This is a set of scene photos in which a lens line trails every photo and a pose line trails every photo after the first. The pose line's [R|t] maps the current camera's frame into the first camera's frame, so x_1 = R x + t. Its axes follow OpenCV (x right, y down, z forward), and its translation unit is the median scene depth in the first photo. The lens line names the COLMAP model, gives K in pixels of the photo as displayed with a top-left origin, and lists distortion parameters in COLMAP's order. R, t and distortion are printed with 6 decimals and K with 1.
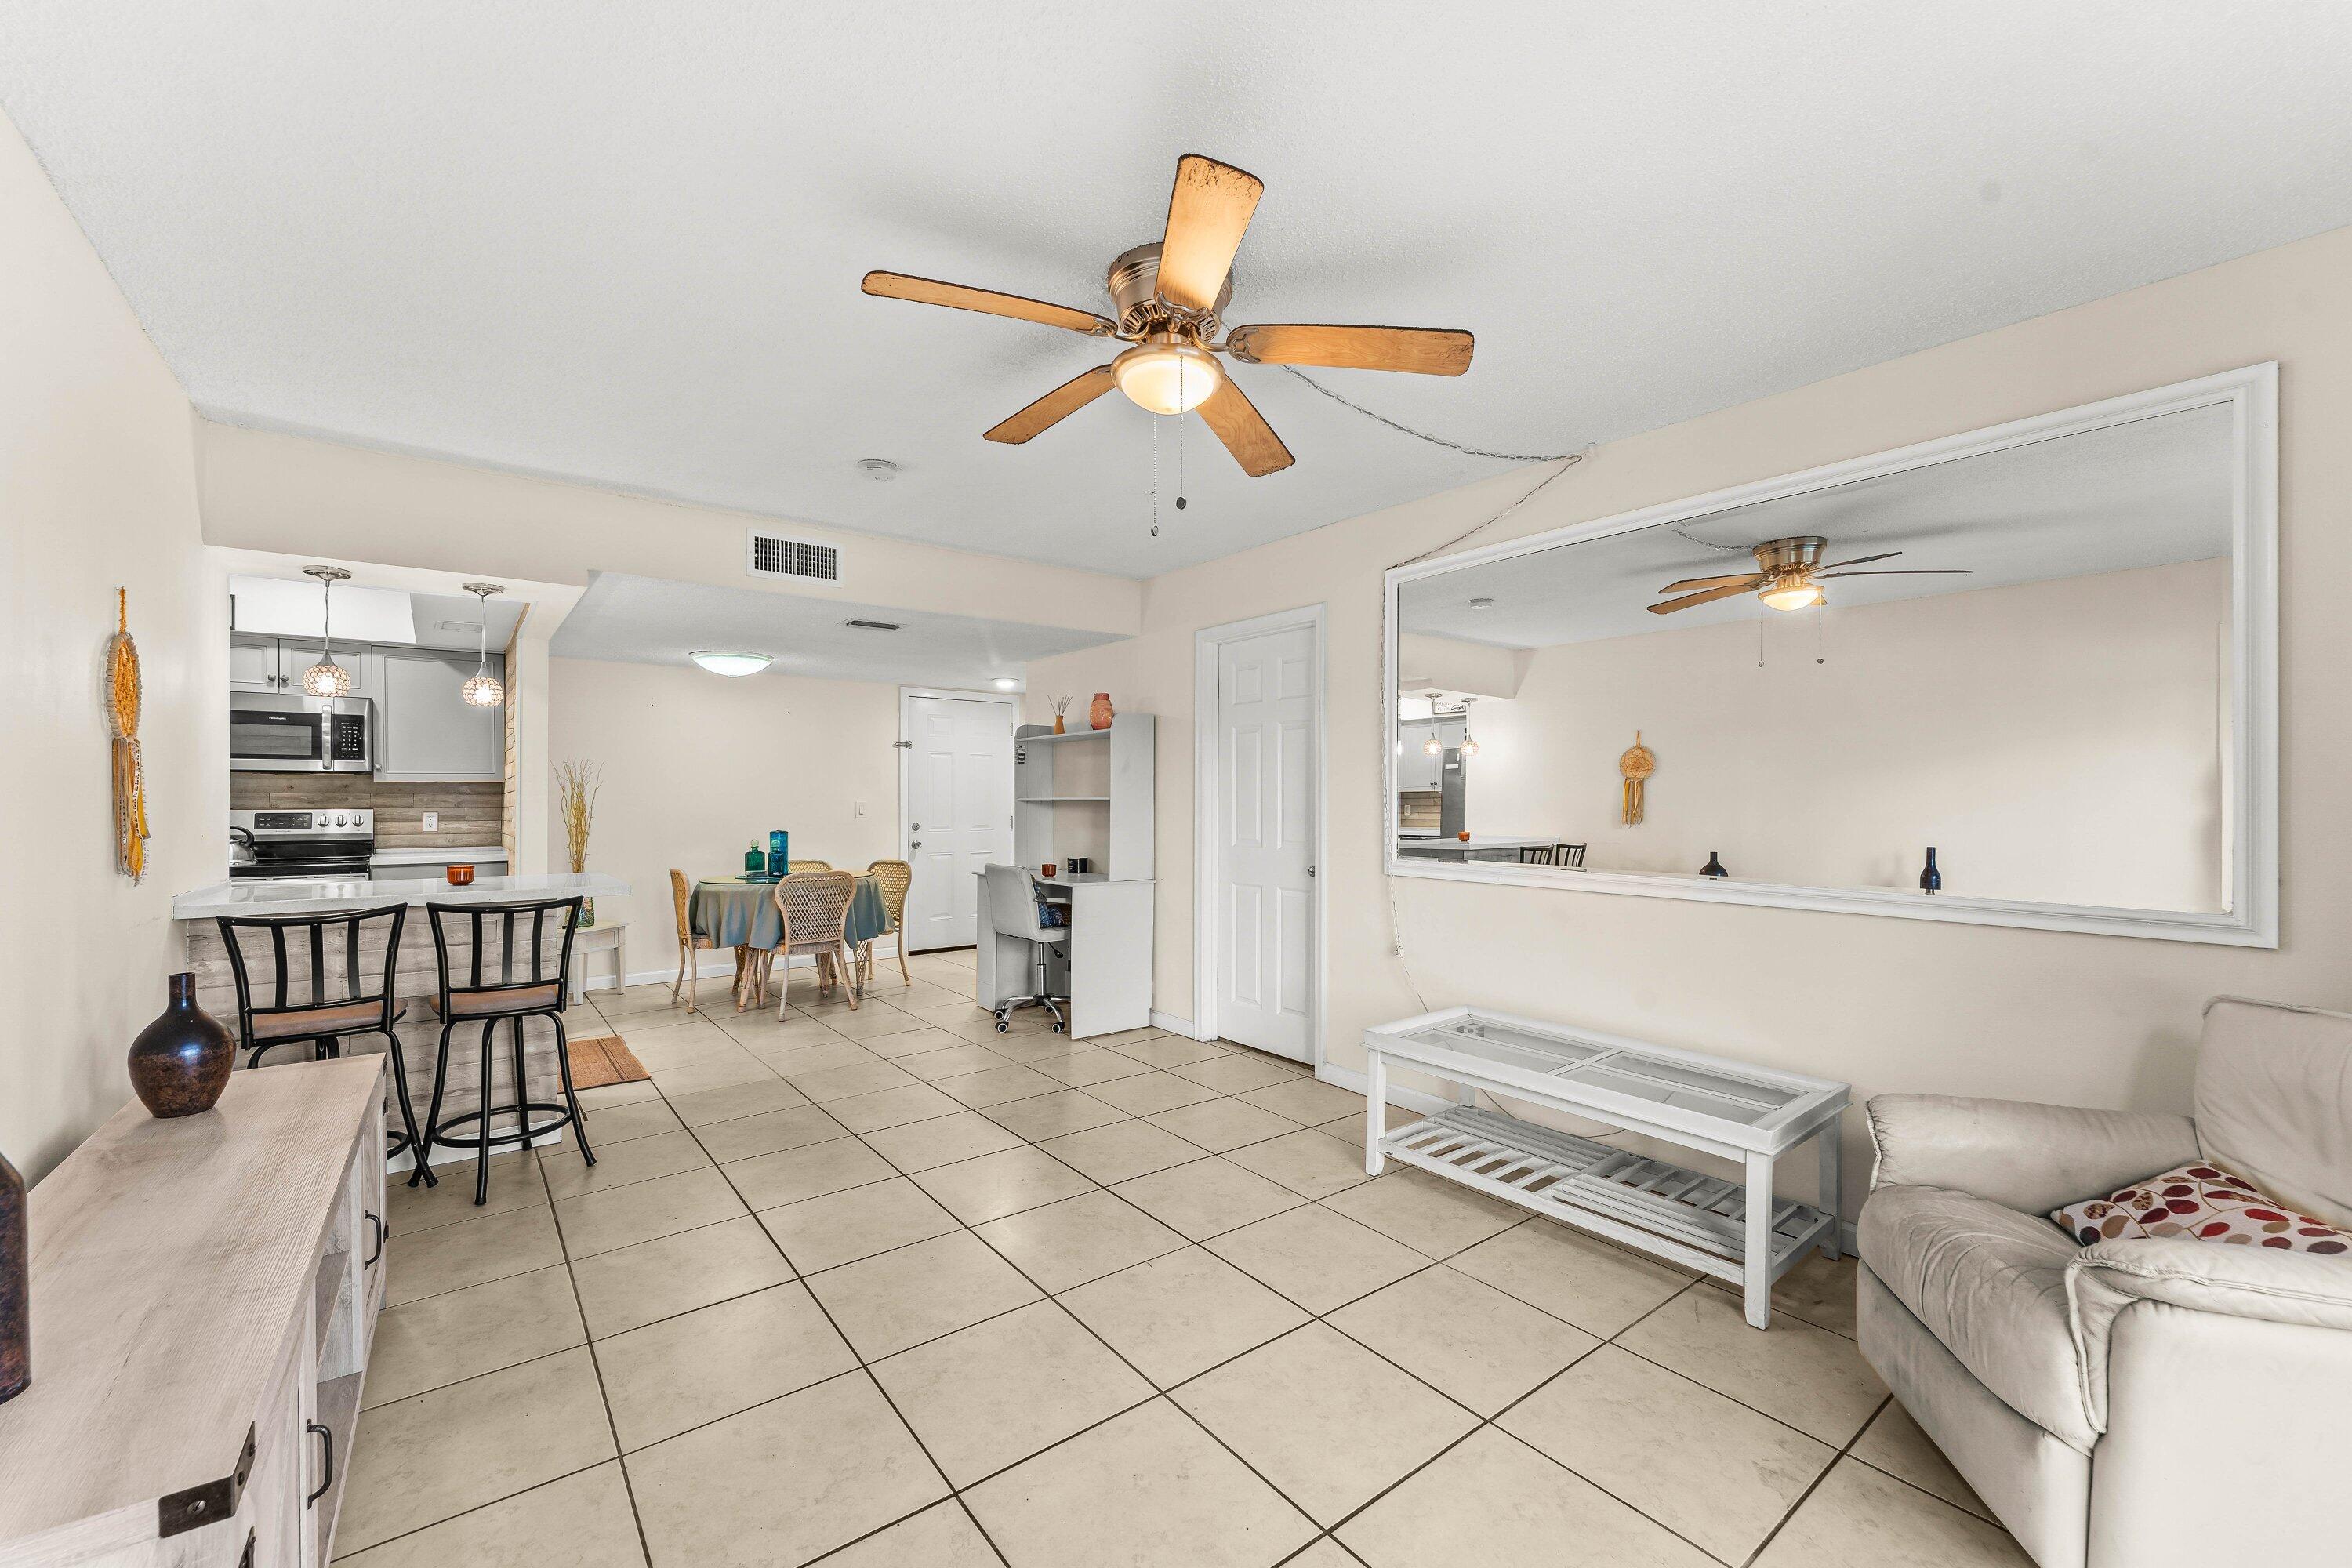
lens RADIAL K [[951.1, 0, 1180.1], [0, 951.1, 809.1], [0, 0, 1]] dist [0.002081, -0.000035]
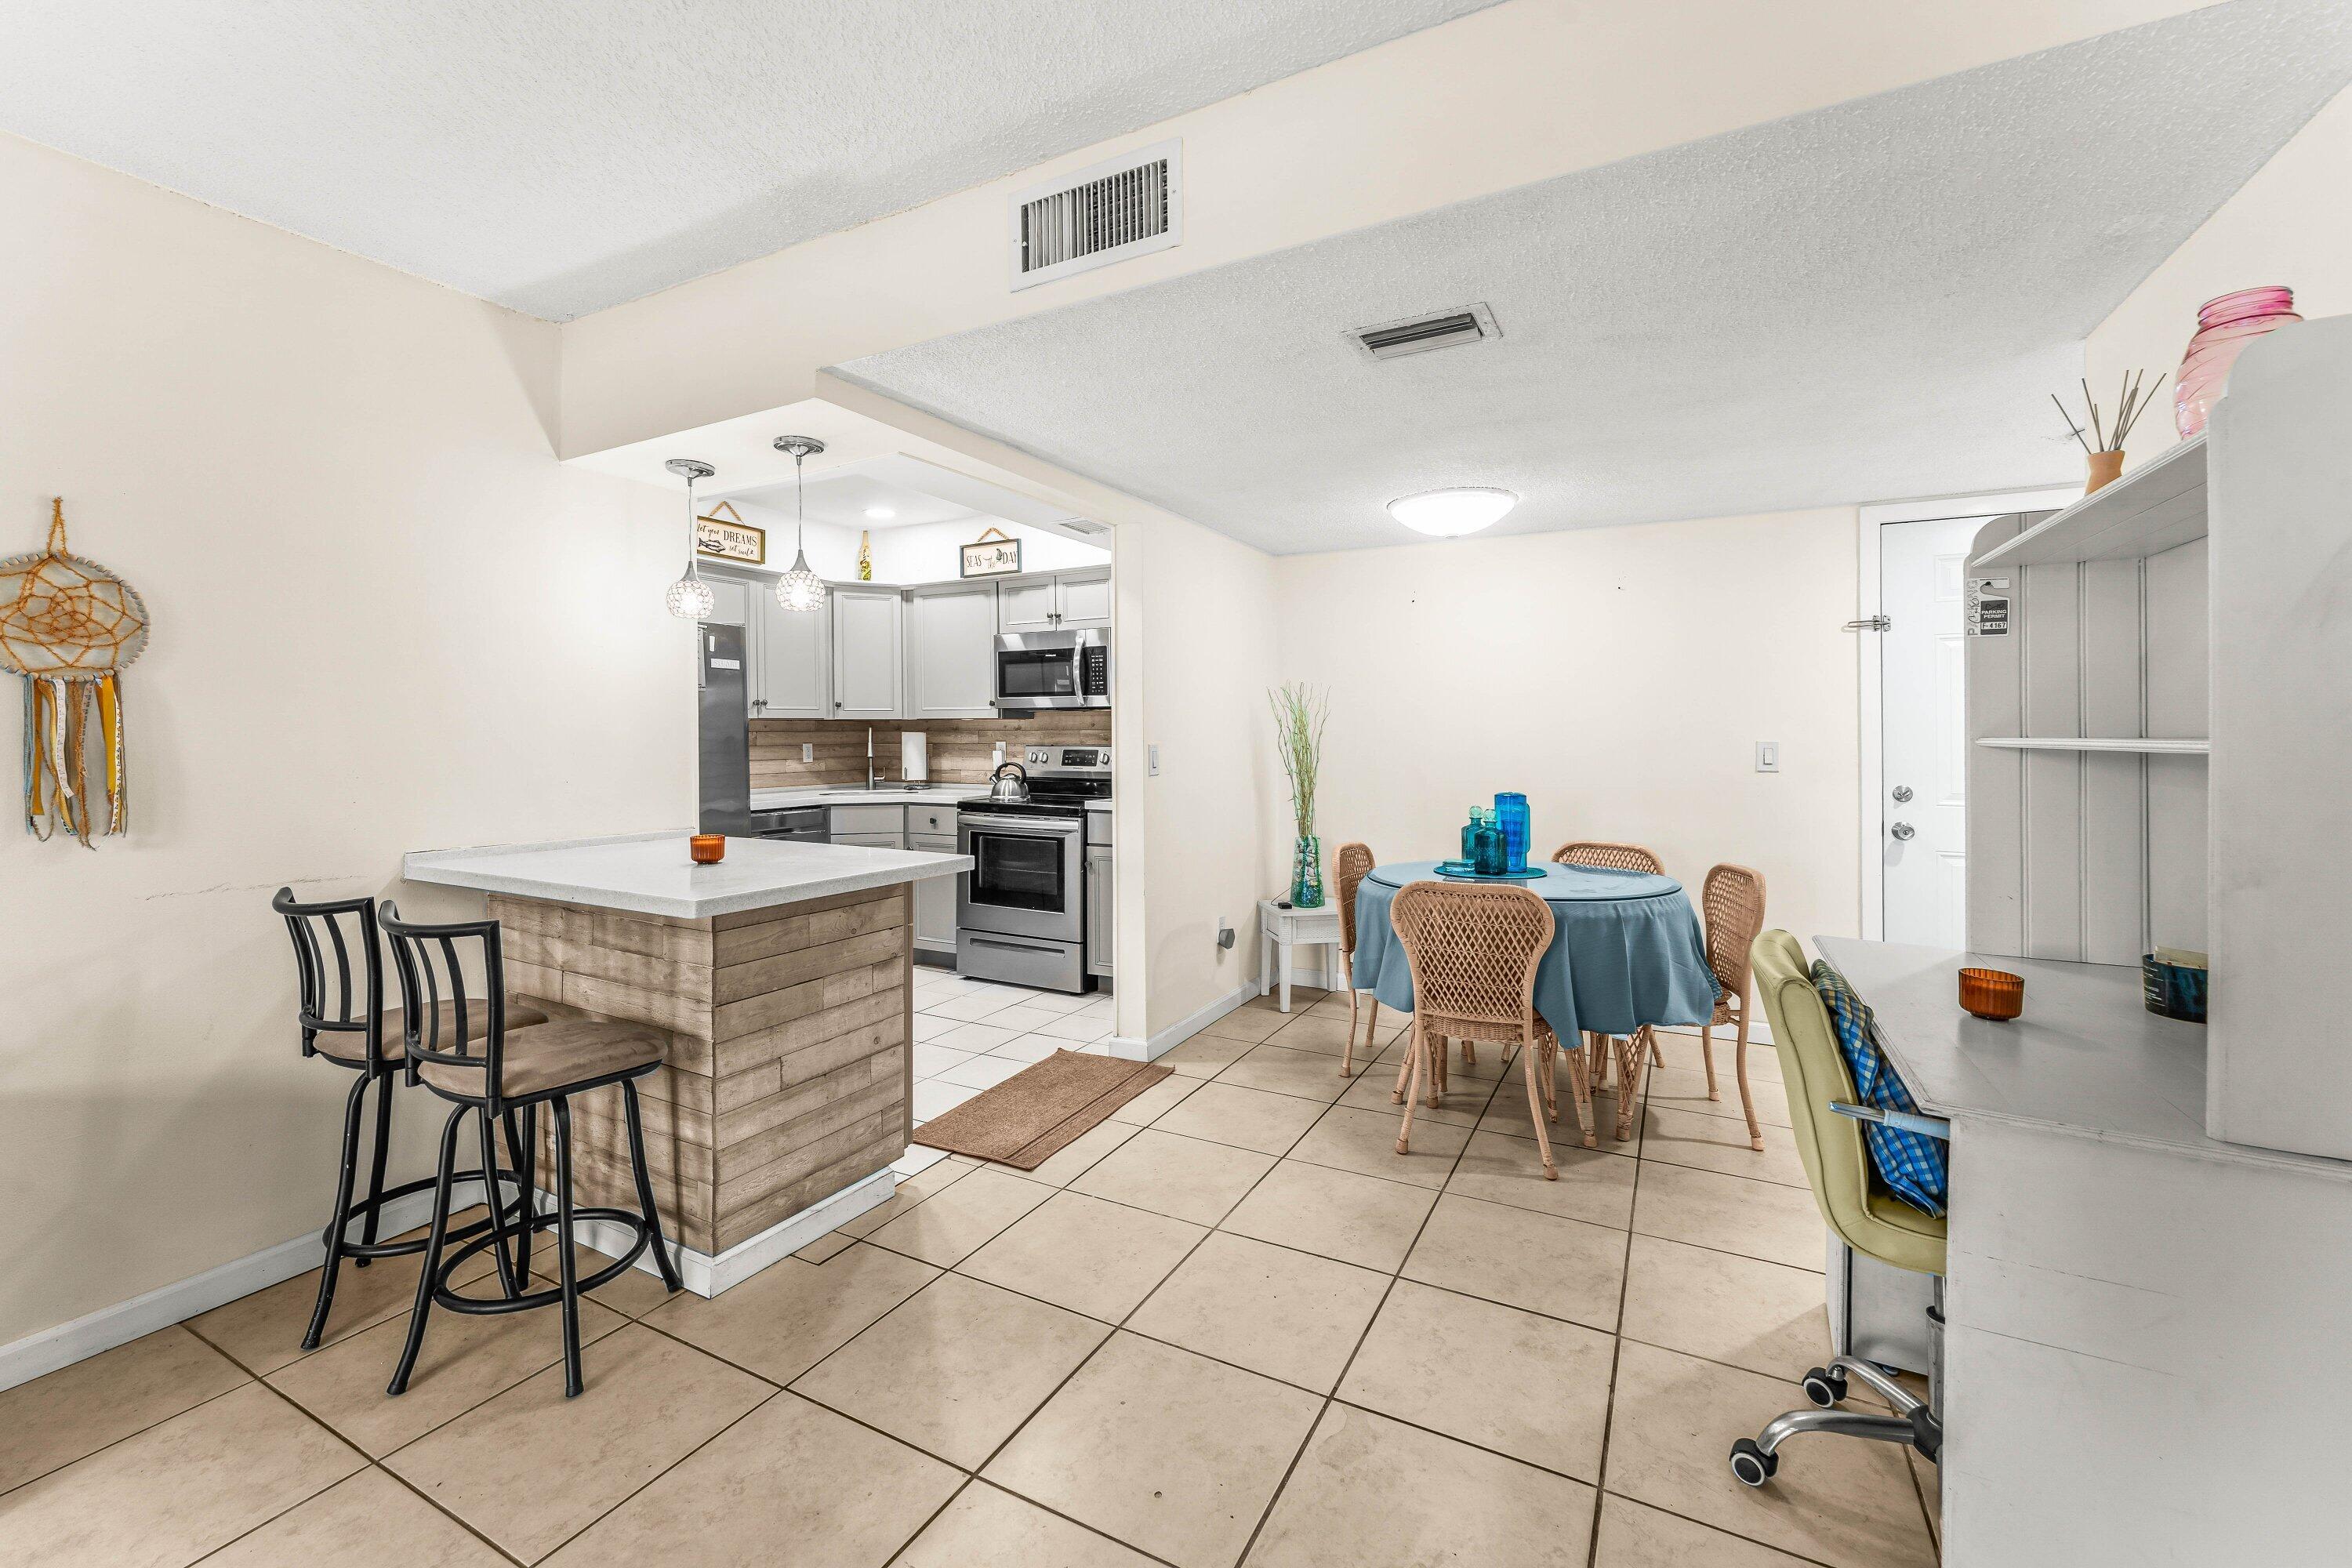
lens RADIAL K [[964.1, 0, 1174.7], [0, 964.1, 737.4], [0, 0, 1]] dist [-0.003378, -0.000198]
pose [[0.399797, 0.004918, -0.916591, 0.029375], [-0.006378, 0.999976, 0.002584, -0.012869], [0.916582, 0.004813, 0.399819, 0.704221]]
